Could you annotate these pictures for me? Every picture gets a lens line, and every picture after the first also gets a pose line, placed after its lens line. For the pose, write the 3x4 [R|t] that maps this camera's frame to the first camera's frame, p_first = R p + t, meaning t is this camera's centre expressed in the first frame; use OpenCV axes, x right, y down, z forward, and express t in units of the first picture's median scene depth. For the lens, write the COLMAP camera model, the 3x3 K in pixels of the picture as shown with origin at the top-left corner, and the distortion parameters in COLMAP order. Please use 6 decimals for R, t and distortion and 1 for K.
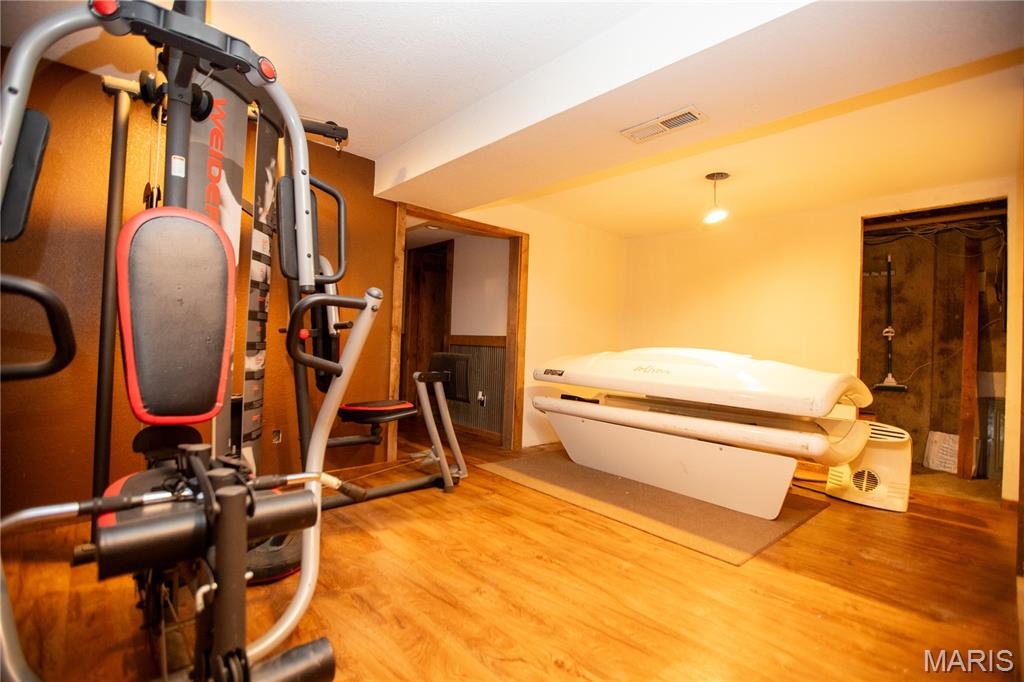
lens RADIAL K [[463.4, 0, 509.6], [0, 463.4, 339.4], [0, 0, 1]] dist [-0.024326, 0.000005]
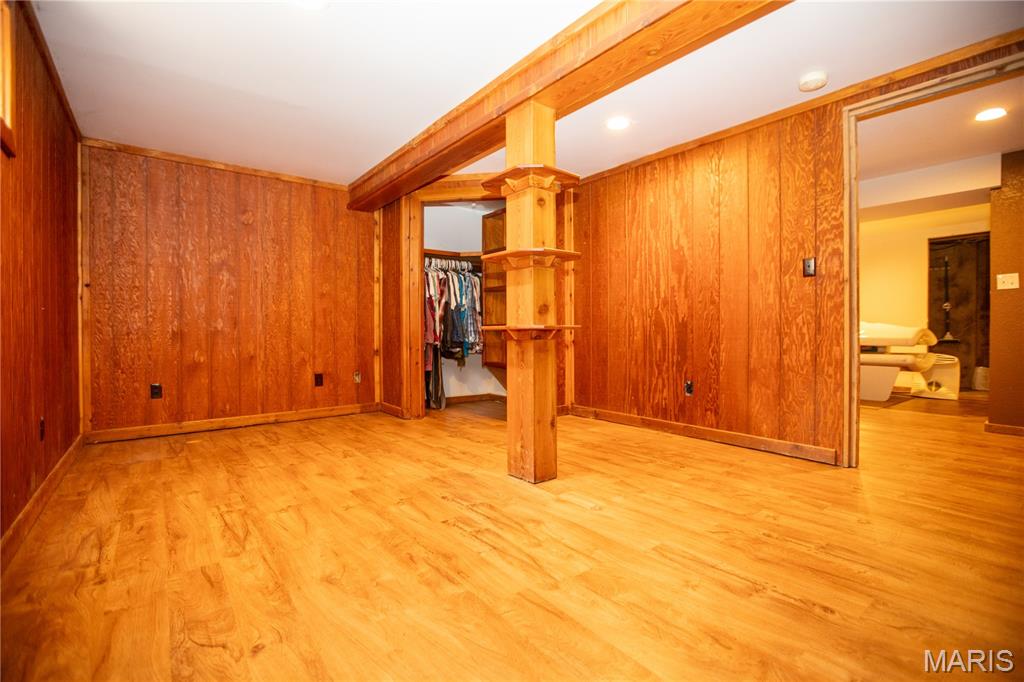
lens RADIAL K [[463.4, 0, 513.3], [0, 463.4, 338.6], [0, 0, 1]] dist [-0.024326, 0.000005]
pose [[0.996242, -0.033349, -0.079930, -0.557062], [0.034562, 0.999307, 0.013842, 0.024283], [0.079413, -0.016552, 0.996704, -0.703689]]
